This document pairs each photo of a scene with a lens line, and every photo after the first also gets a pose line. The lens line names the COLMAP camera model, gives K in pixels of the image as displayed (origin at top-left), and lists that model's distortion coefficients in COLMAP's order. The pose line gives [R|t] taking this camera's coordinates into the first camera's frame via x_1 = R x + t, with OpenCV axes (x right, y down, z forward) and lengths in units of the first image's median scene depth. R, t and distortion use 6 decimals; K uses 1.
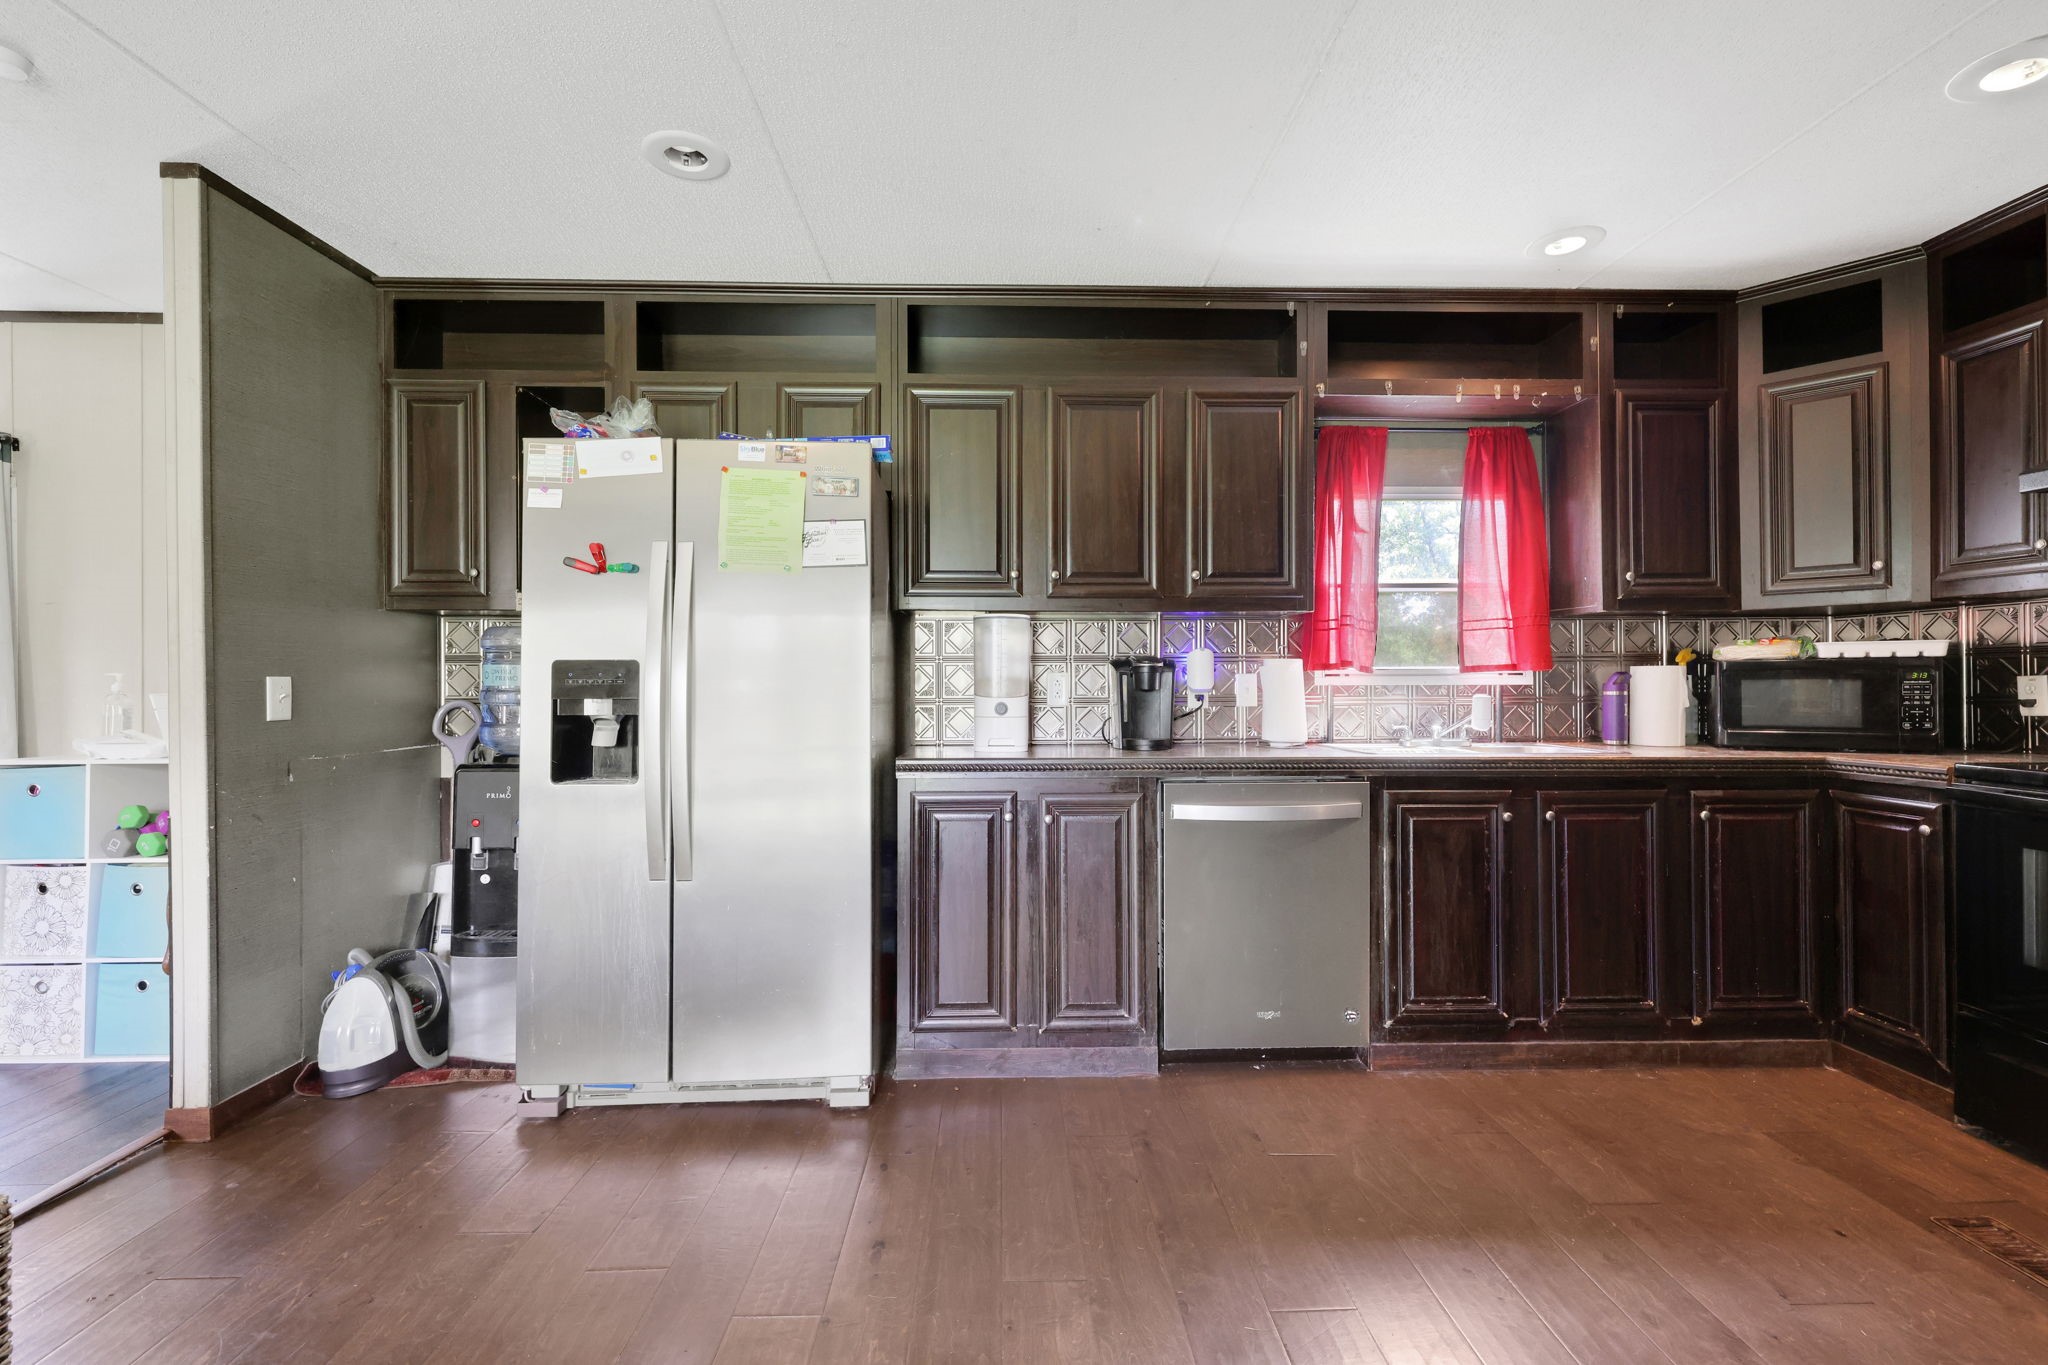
lens RADIAL K [[884.4, 0, 995.5], [0, 884.4, 678.2], [0, 0, 1]] dist [-0.008996, -0.000764]
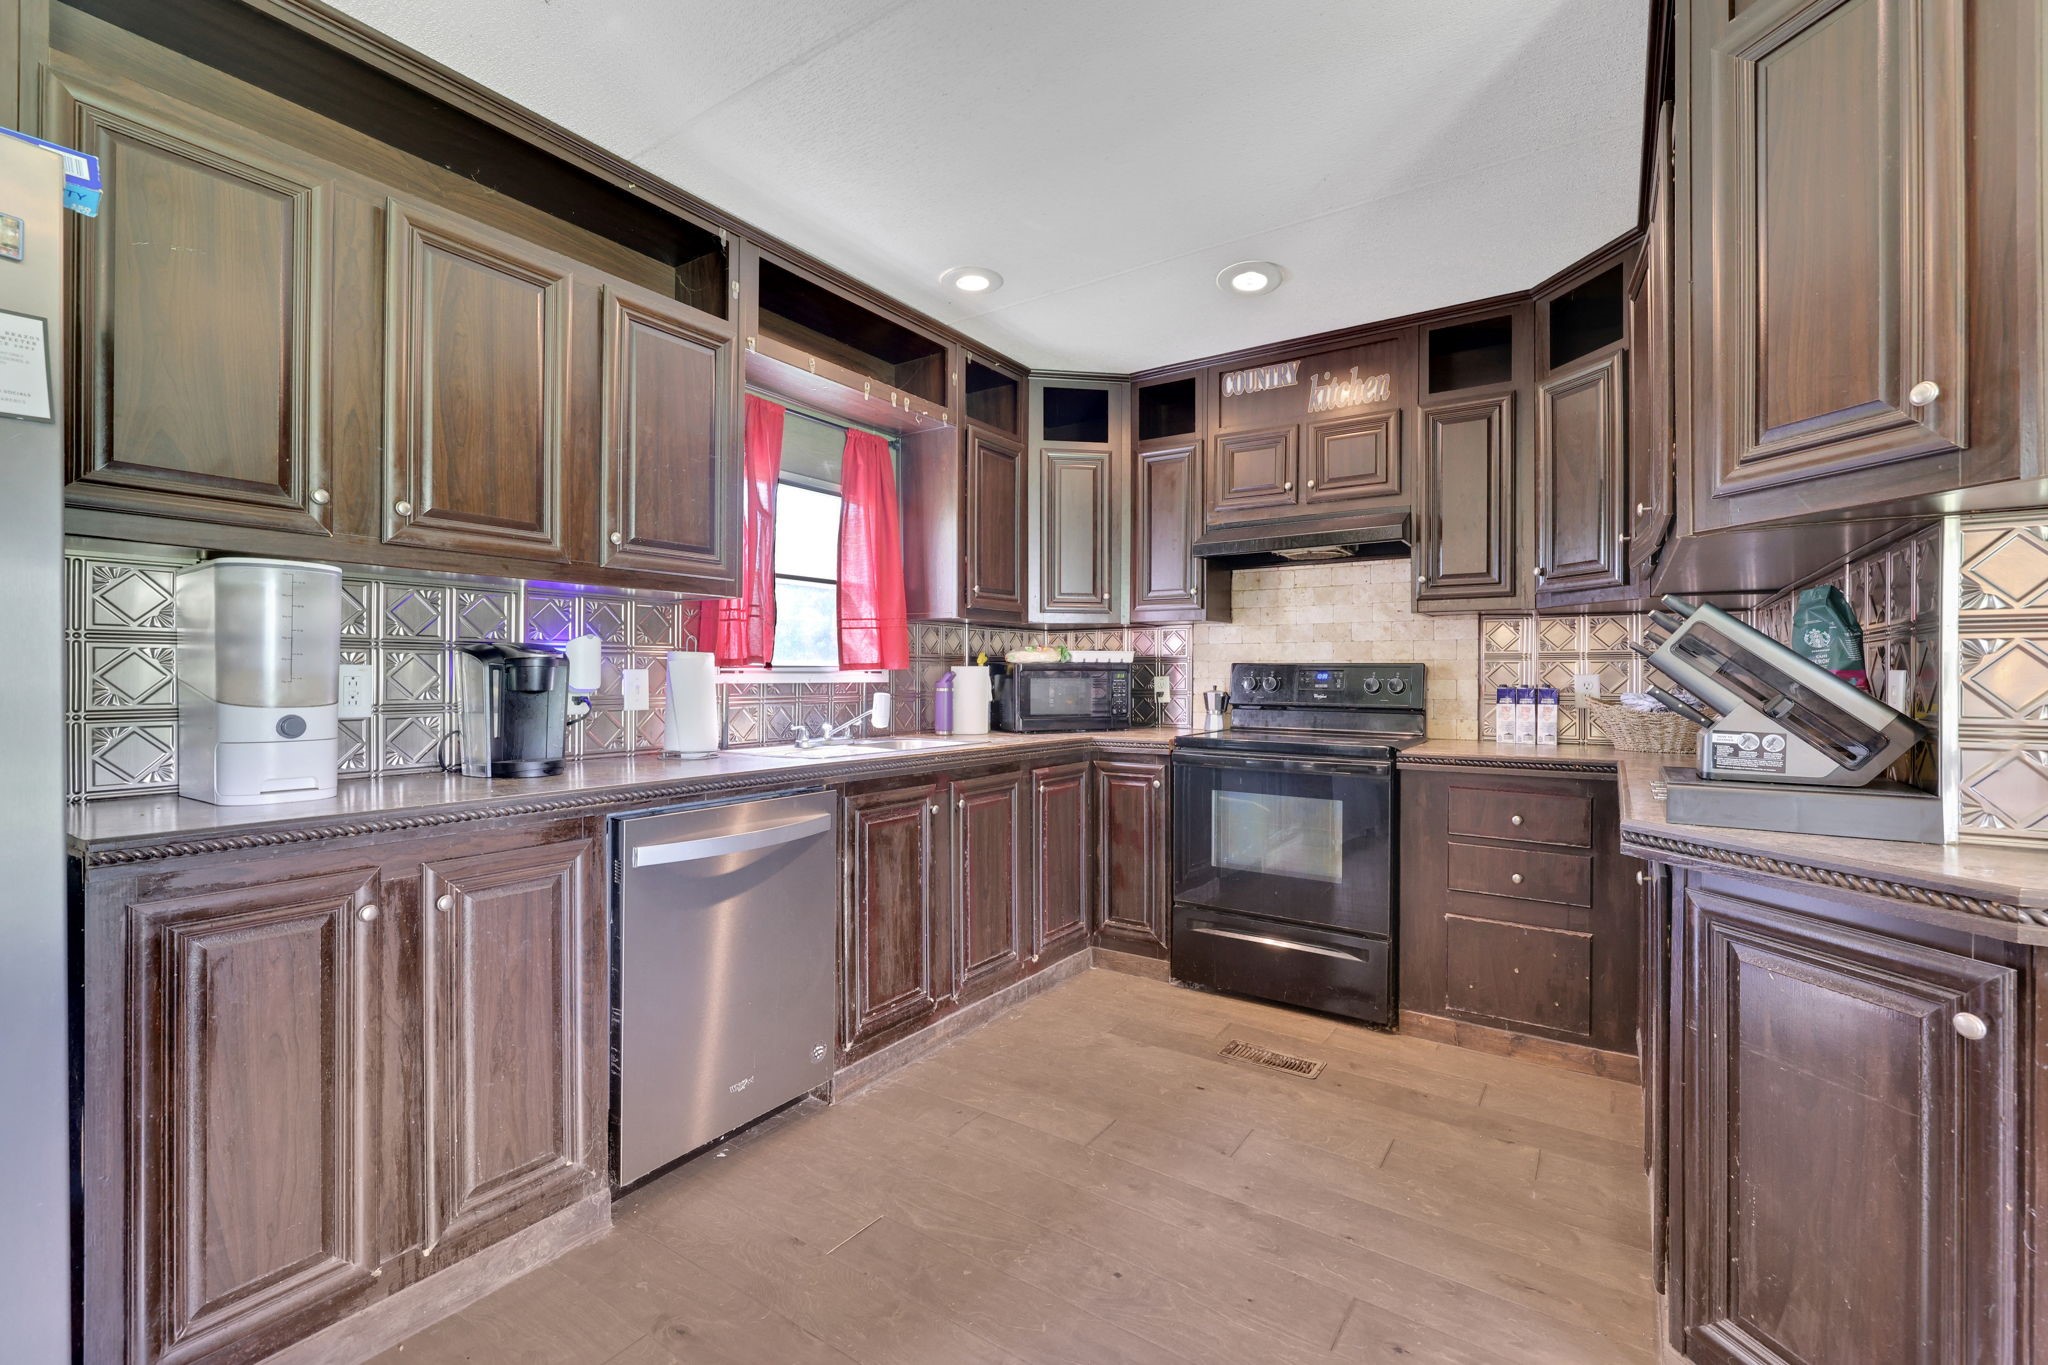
lens RADIAL K [[884.4, 0, 1041.3], [0, 884.4, 676.4], [0, 0, 1]] dist [-0.008996, -0.000764]
pose [[0.556739, 0.004121, 0.830677, -0.196034], [-0.007297, 0.999973, -0.000070, -0.001520], [-0.830655, -0.006023, 0.556754, 0.278612]]
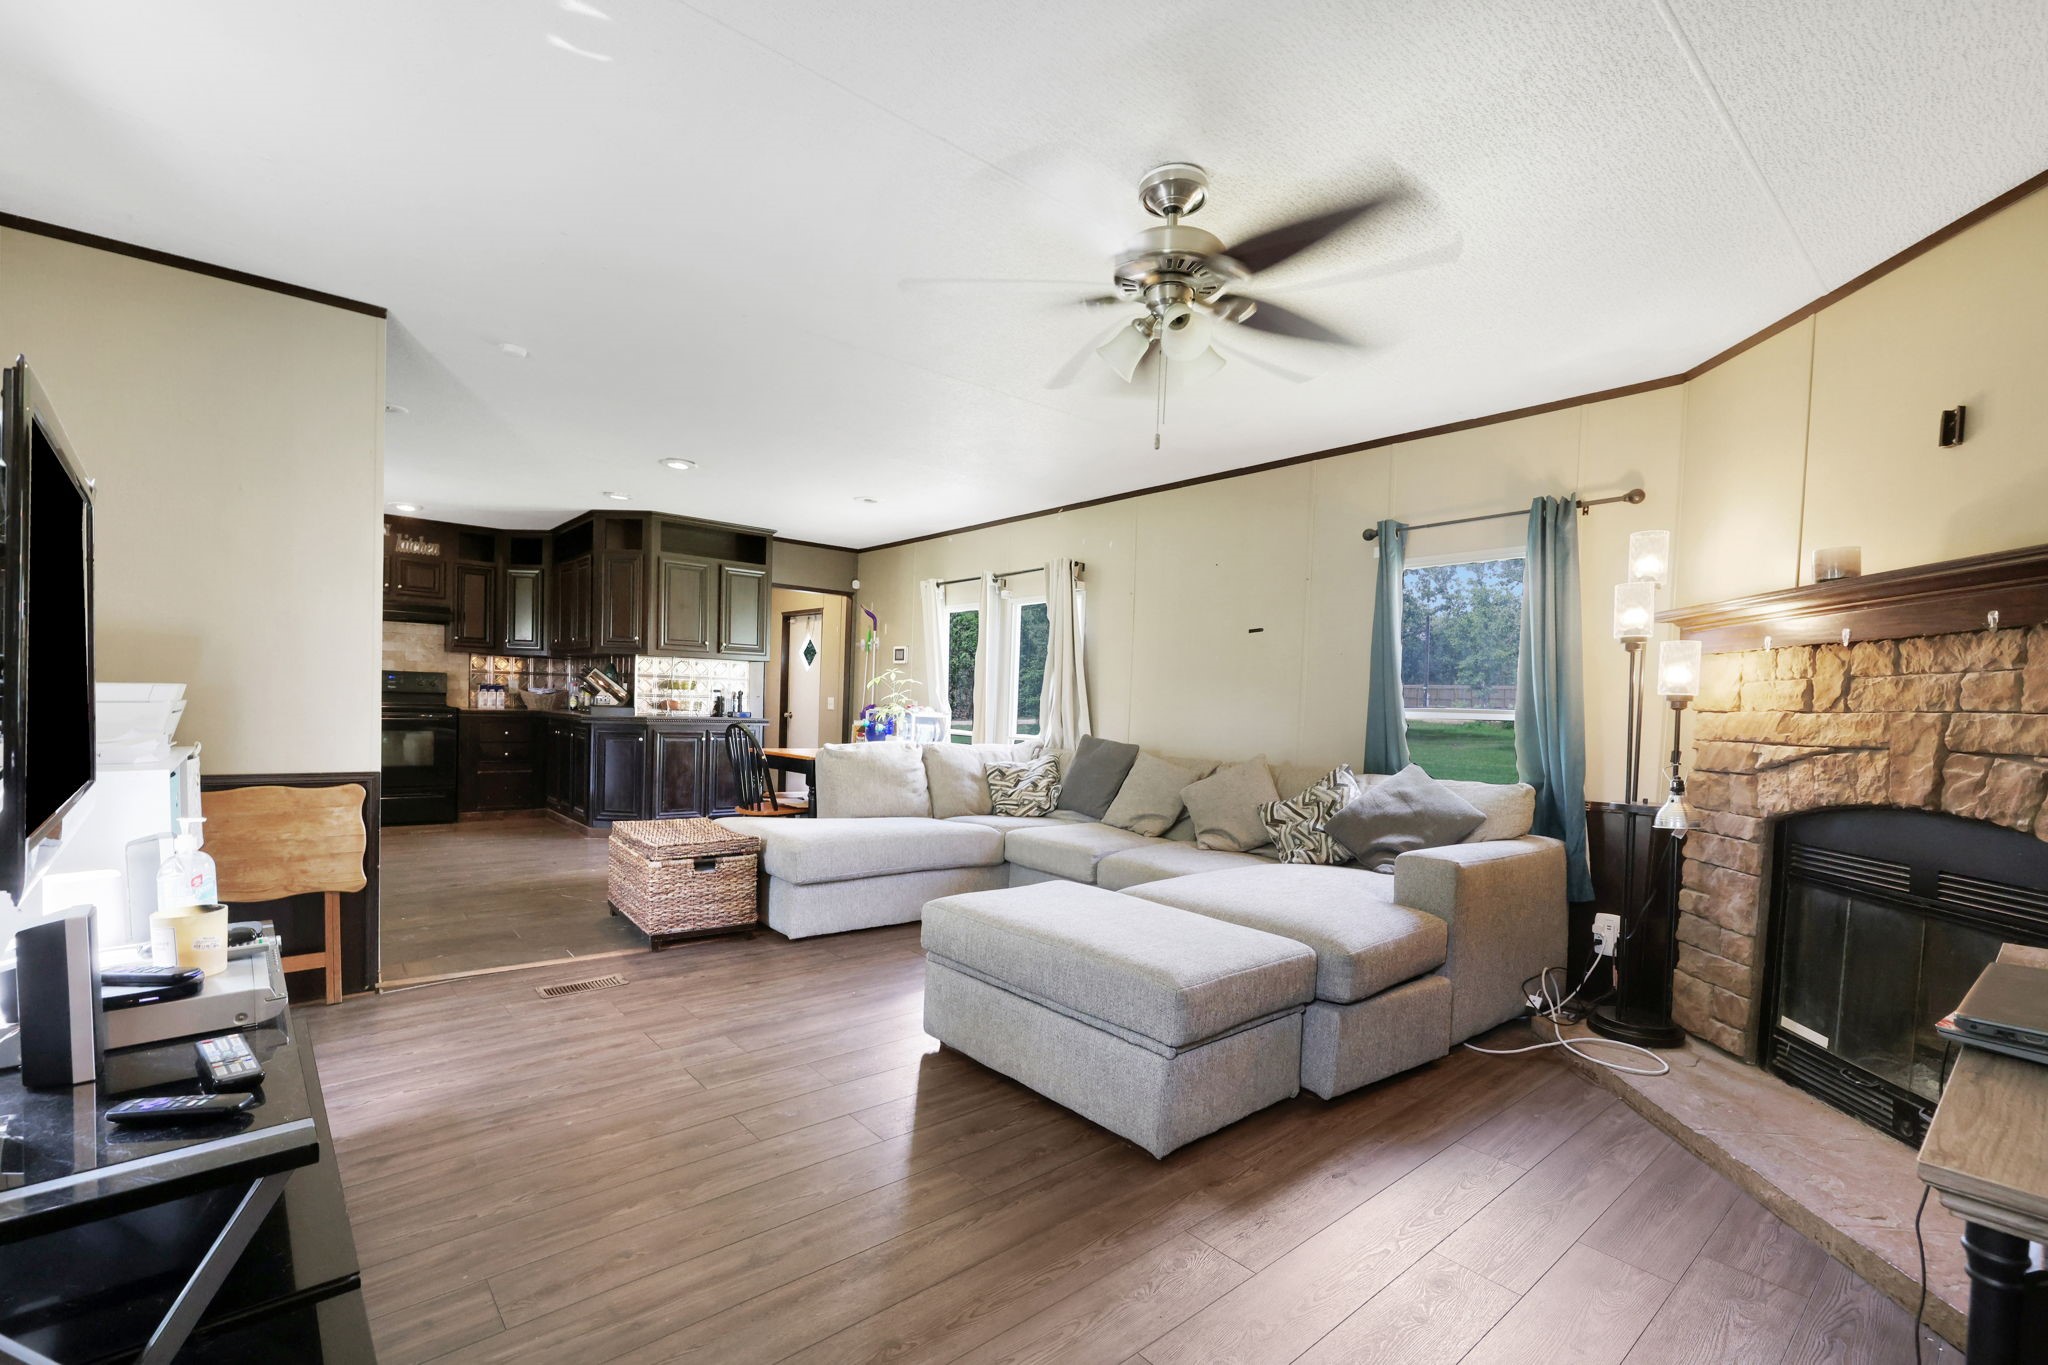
lens RADIAL K [[884.4, 0, 1045.9], [0, 884.4, 730.6], [0, 0, 1]] dist [-0.008996, -0.000764]
pose [[-0.654835, -0.045004, 0.754431, -2.111349], [-0.033555, 0.998972, 0.030467, 0.008913], [-0.755026, -0.005364, -0.655672, 0.880199]]
